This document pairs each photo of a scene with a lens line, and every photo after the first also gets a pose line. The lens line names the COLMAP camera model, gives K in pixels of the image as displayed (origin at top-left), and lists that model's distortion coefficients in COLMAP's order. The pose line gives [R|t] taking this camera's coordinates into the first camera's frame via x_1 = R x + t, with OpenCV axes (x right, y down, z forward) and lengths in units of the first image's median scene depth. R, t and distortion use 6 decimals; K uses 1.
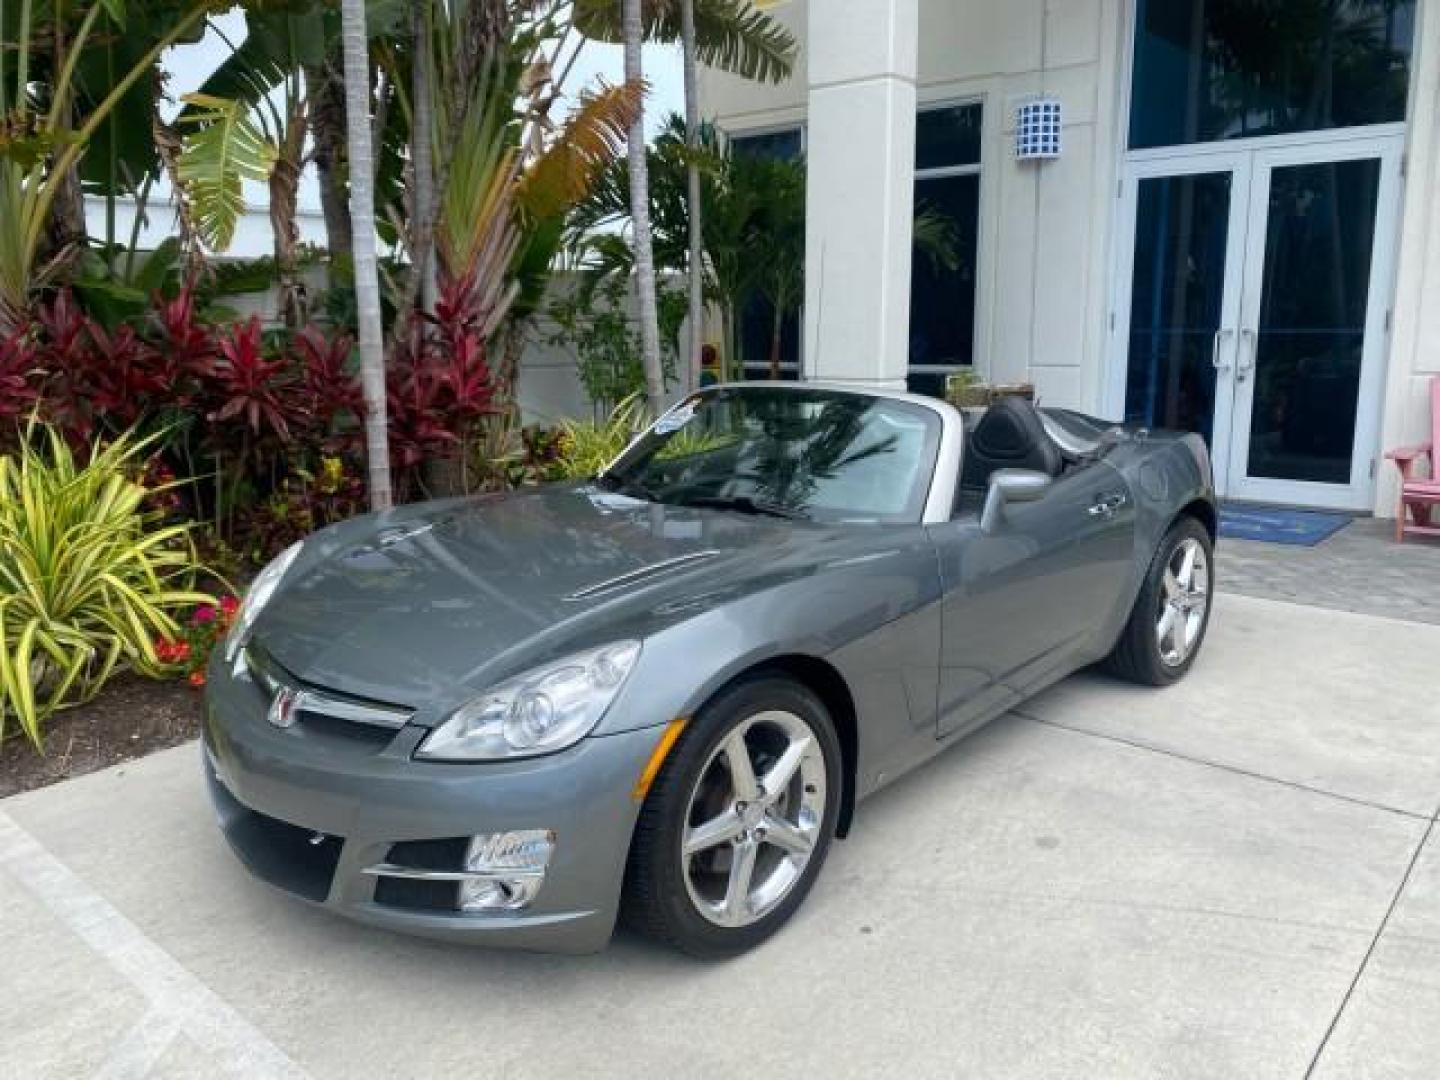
lens RADIAL K [[1106.3, 0, 720.5], [0, 1106.3, 533.6], [0, 0, 1]] dist [0.005628, -0.010101]
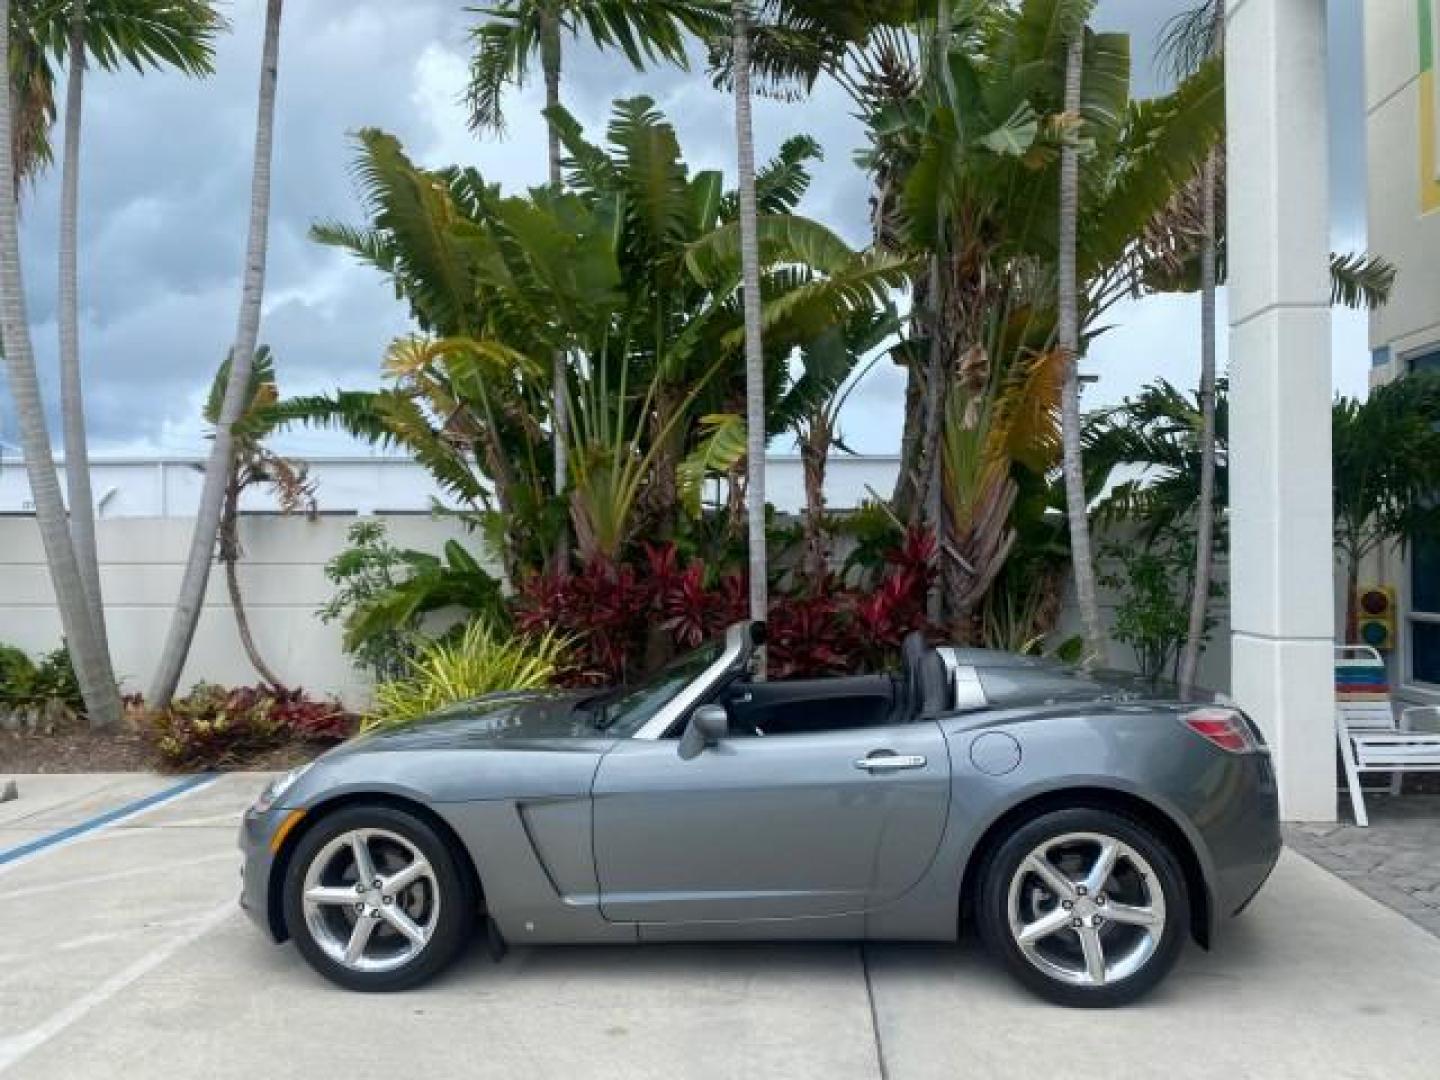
lens RADIAL K [[1106.3, 0, 722.7], [0, 1106.3, 534.9], [0, 0, 1]] dist [0.005628, -0.010101]
pose [[0.610618, -0.009607, -0.791867, 0.898724], [-0.152023, 0.979907, -0.129116, -0.065036], [0.777197, 0.199223, 0.596888, 0.214877]]
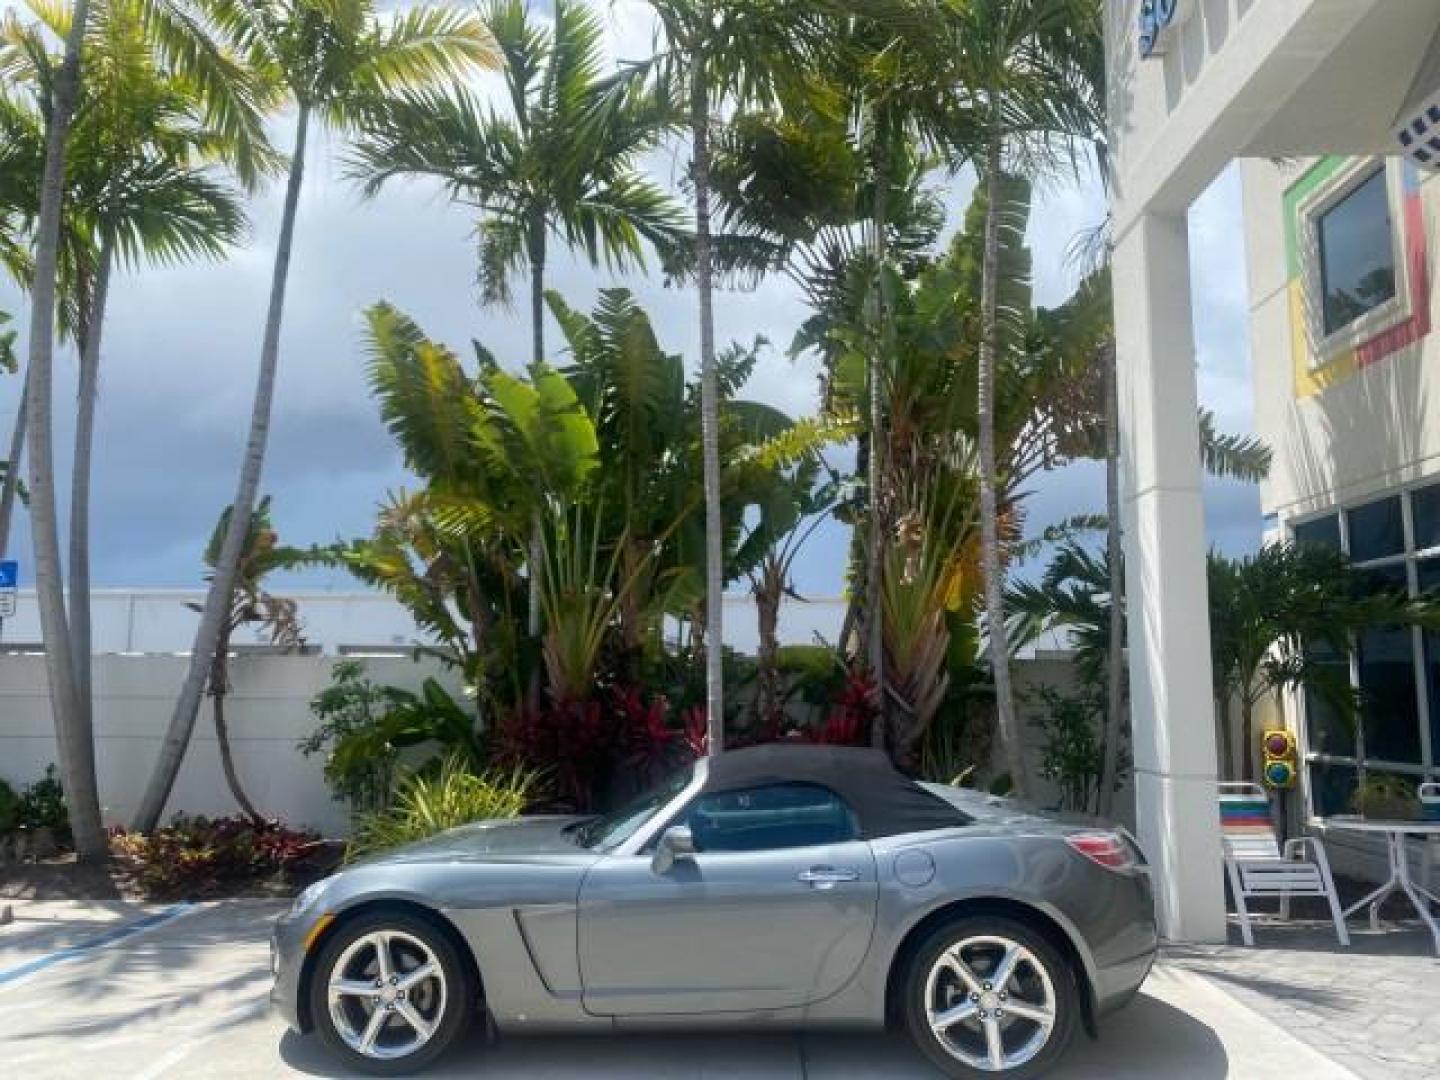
lens RADIAL K [[1106.3, 0, 718.8], [0, 1106.3, 529.4], [0, 0, 1]] dist [0.005628, -0.010101]
pose [[0.641299, -0.099011, -0.760876, 1.047355], [-0.156900, 0.953764, -0.256353, -0.050753], [0.751078, 0.283780, 0.596113, 0.079531]]
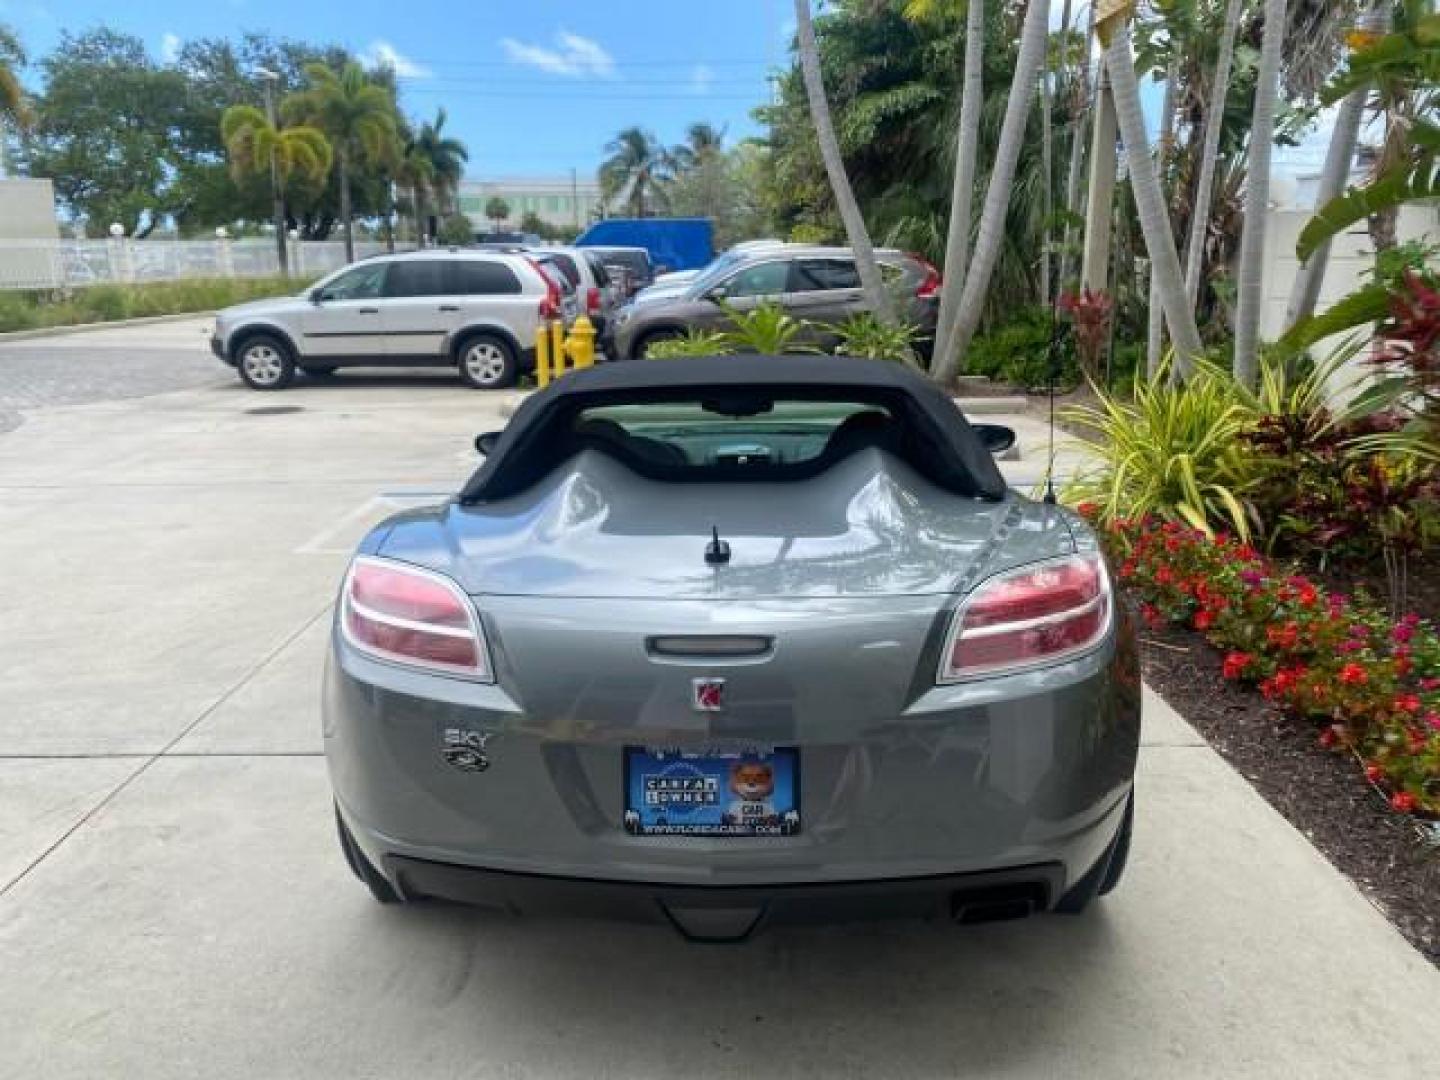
lens RADIAL K [[1106.3, 0, 717.4], [0, 1106.3, 532.4], [0, 0, 1]] dist [0.005628, -0.010101]
pose [[-0.769883, 0.175933, -0.613455, 0.641461], [-0.100463, 0.915855, 0.388738, -0.331098], [0.630228, 0.360912, -0.687426, 1.494386]]
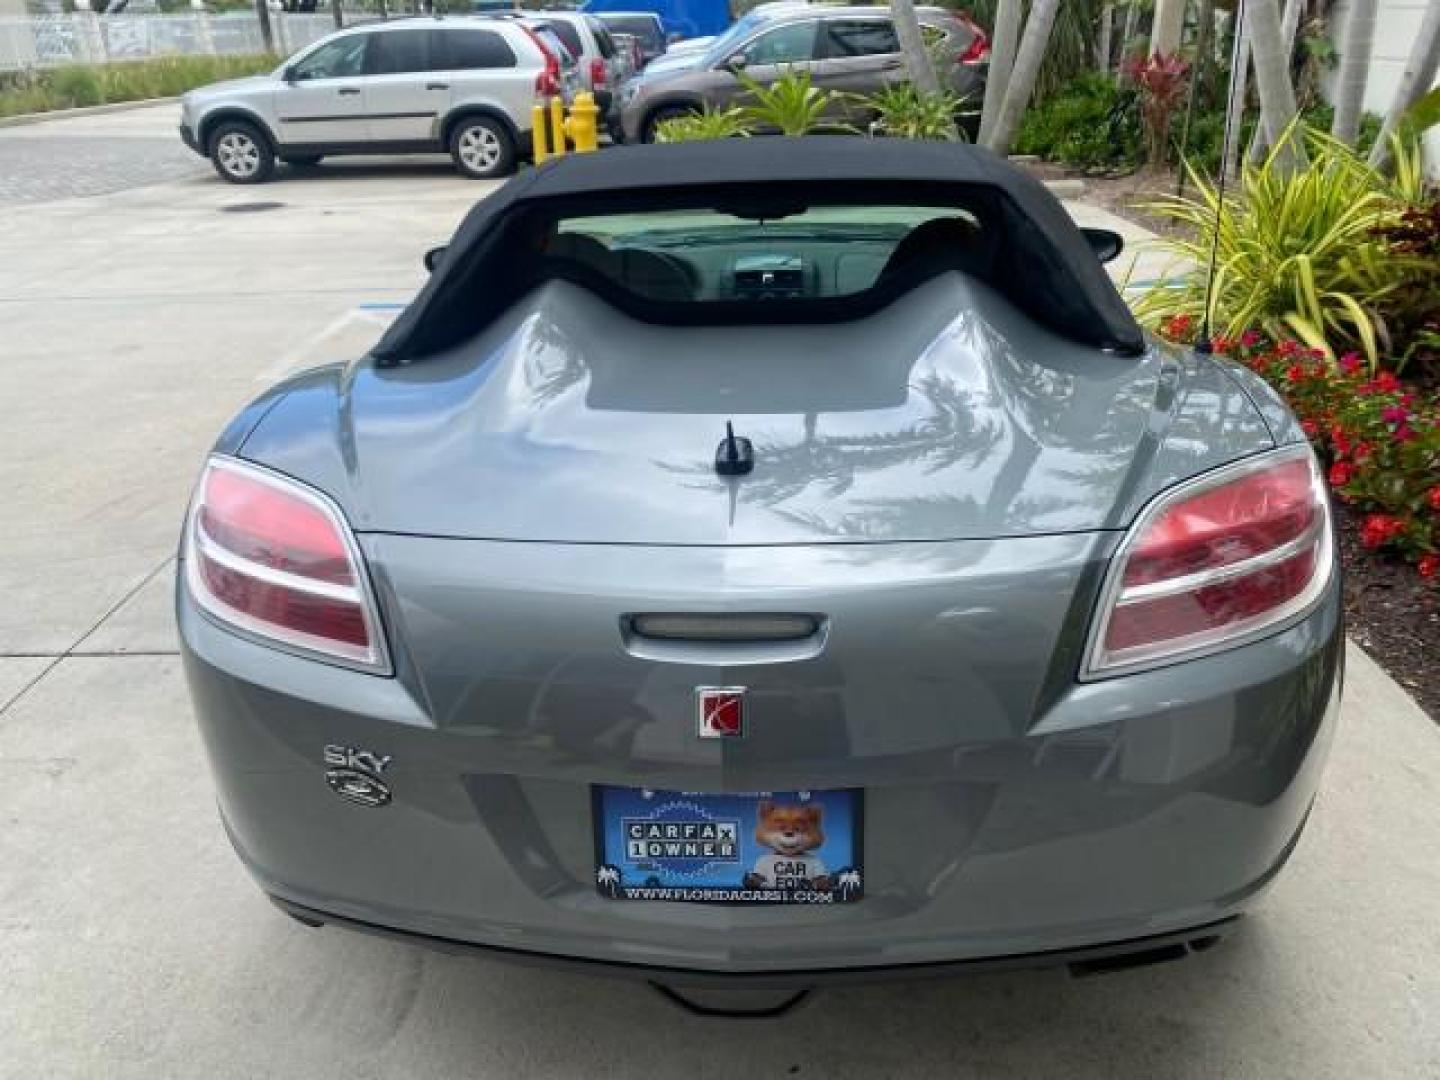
lens RADIAL K [[1106.3, 0, 718.6], [0, 1106.3, 530.5], [0, 0, 1]] dist [0.005628, -0.010101]
pose [[-0.778561, 0.291795, -0.555606, 0.531243], [-0.082701, 0.829905, 0.551741, -0.292241], [0.622096, 0.475513, -0.622000, 1.368647]]
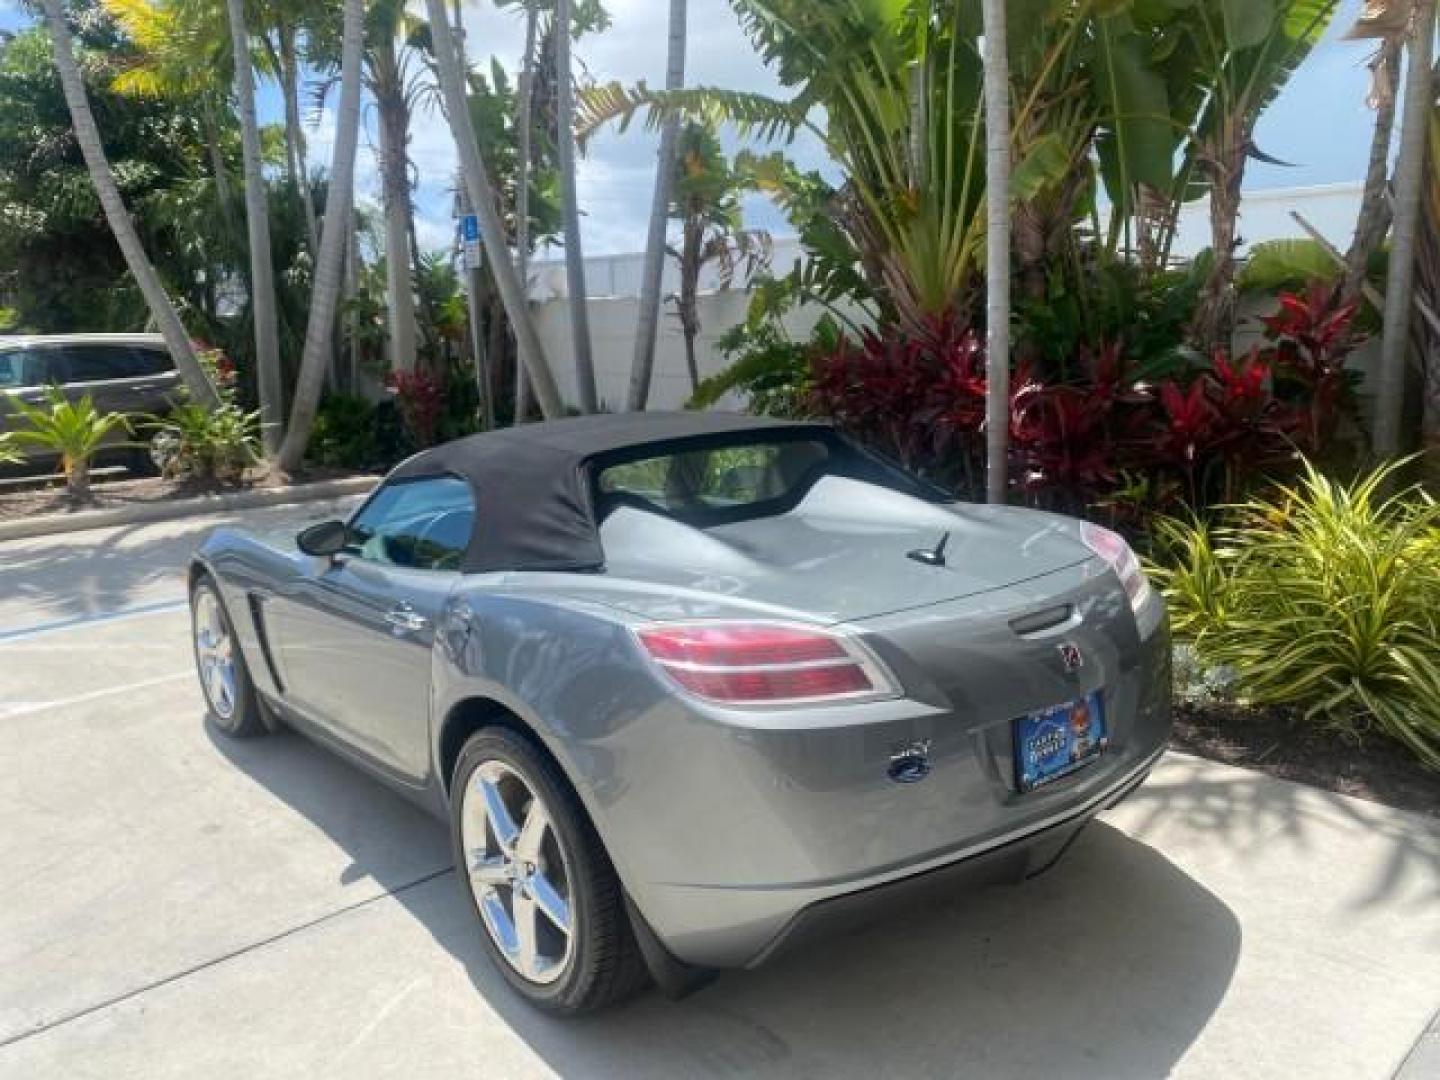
lens RADIAL K [[1106.3, 0, 722.2], [0, 1106.3, 529.4], [0, 0, 1]] dist [0.005628, -0.010101]
pose [[-0.115581, 0.192153, -0.974535, 0.921730], [-0.165999, 0.963576, 0.209680, -0.251114], [0.979329, 0.186006, -0.079474, 1.096857]]
